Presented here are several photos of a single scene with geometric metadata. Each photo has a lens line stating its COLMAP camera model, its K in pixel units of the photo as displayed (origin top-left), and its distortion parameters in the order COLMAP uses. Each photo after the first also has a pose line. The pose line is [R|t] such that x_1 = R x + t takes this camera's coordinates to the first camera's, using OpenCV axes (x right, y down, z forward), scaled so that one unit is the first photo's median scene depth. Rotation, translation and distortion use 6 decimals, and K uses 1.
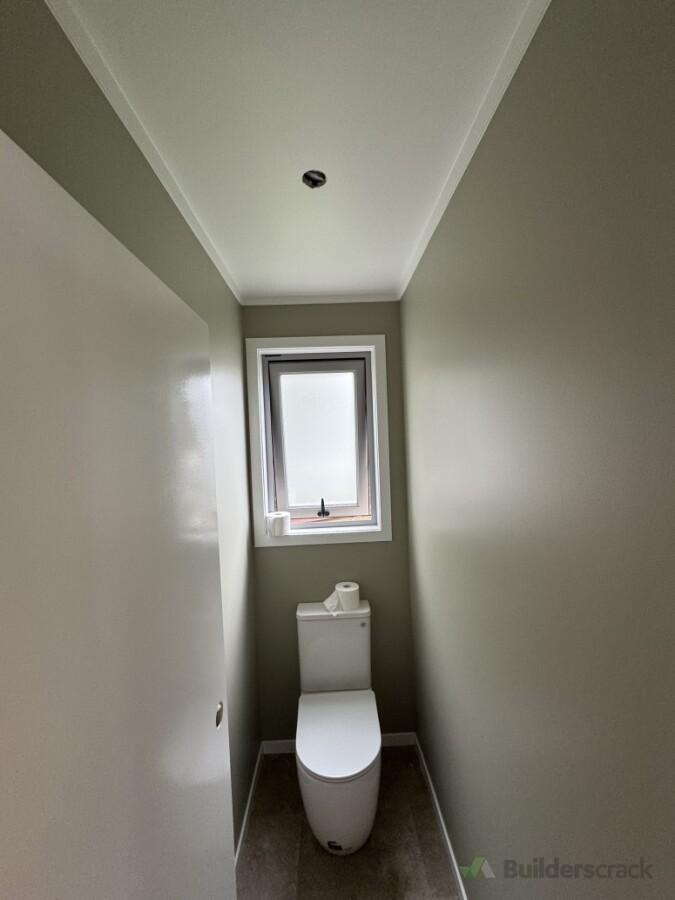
lens RADIAL K [[358.5, 0, 334.8], [0, 358.5, 451.1], [0, 0, 1]] dist [0.001015, 0.000238]
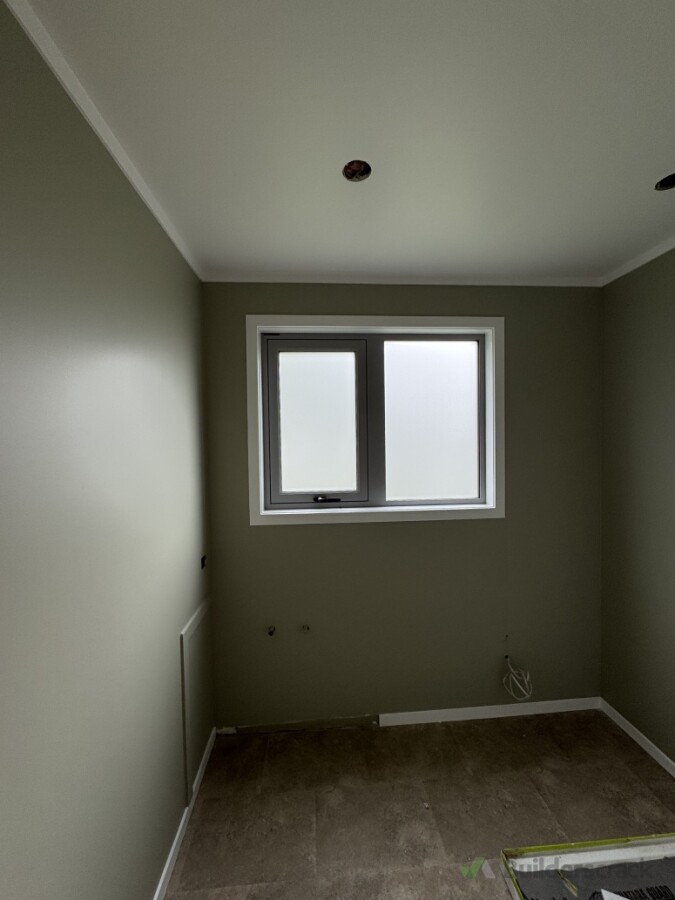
lens RADIAL K [[361.3, 0, 335.1], [0, 361.3, 429.5], [0, 0, 1]] dist [-0.022140, -0.000179]
pose [[0.998904, 0.023885, 0.040254, -0.111725], [-0.023561, 0.999686, -0.008509, 0.005179], [-0.040445, 0.007551, 0.999153, -0.000960]]
